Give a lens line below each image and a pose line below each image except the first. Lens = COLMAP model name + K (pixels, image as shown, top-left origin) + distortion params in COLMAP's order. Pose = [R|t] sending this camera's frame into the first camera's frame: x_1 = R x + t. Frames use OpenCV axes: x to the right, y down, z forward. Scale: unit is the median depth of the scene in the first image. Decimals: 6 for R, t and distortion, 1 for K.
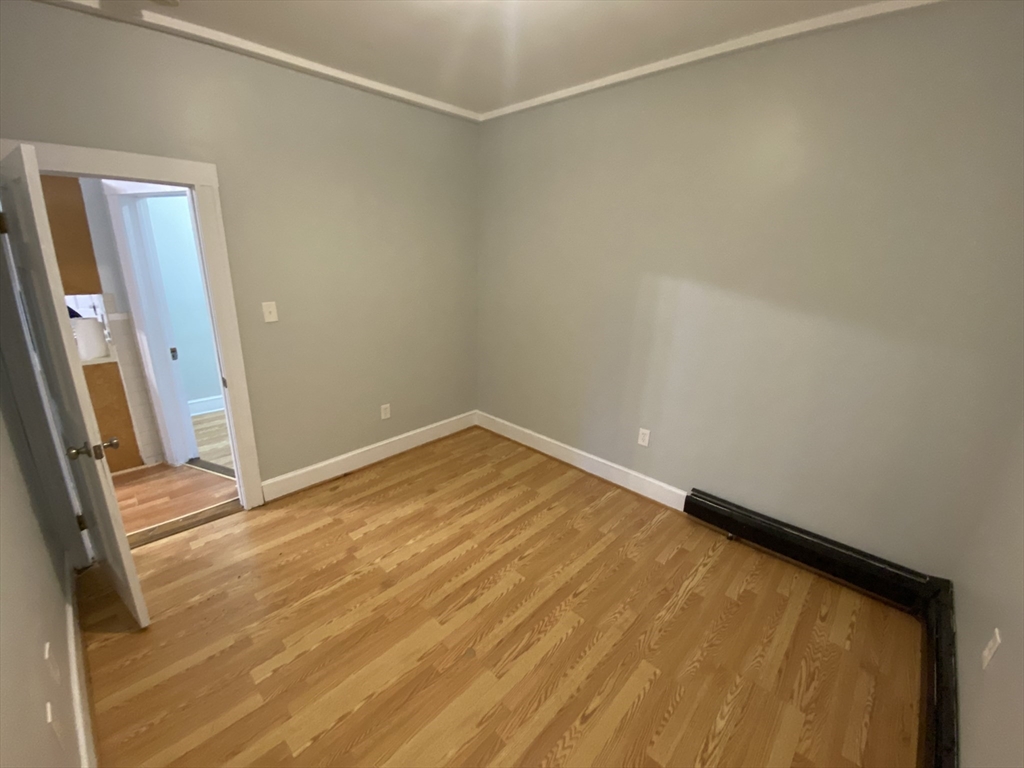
lens RADIAL K [[422.1, 0, 520.0], [0, 422.1, 380.8], [0, 0, 1]] dist [-0.008447, -0.001631]
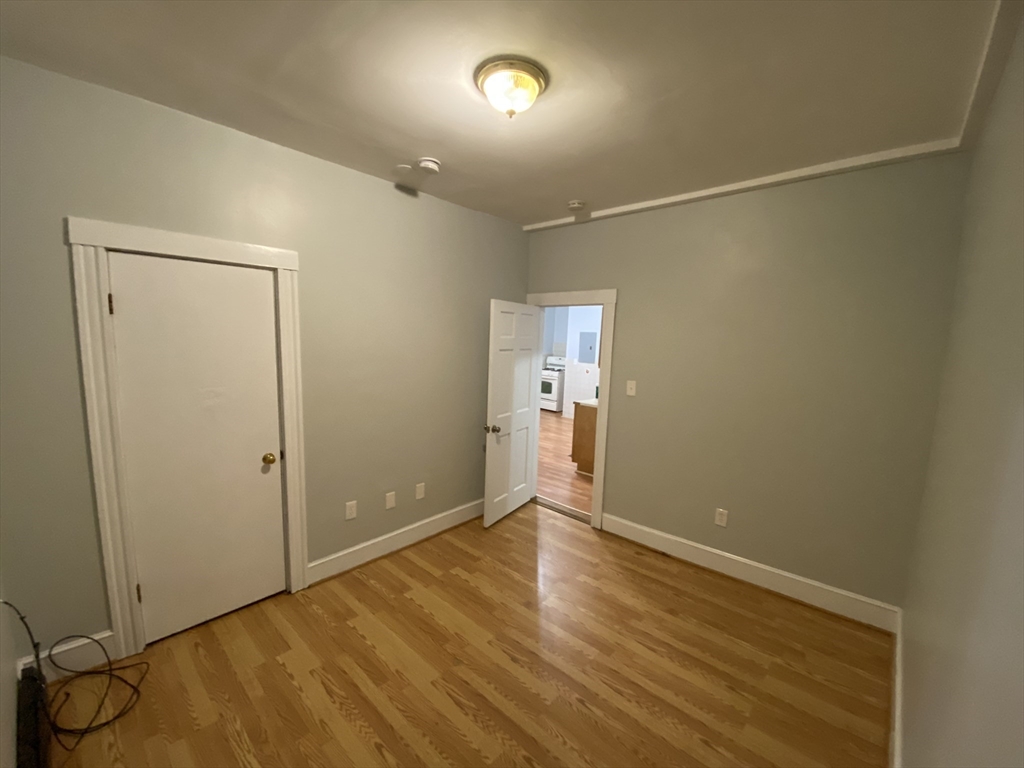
lens RADIAL K [[422.1, 0, 518.8], [0, 422.1, 386.2], [0, 0, 1]] dist [-0.008447, -0.001631]
pose [[0.020903, 0.102665, -0.994496, 0.699223], [-0.316857, 0.944117, 0.090805, -0.180756], [0.948243, 0.313215, 0.052265, 0.603558]]
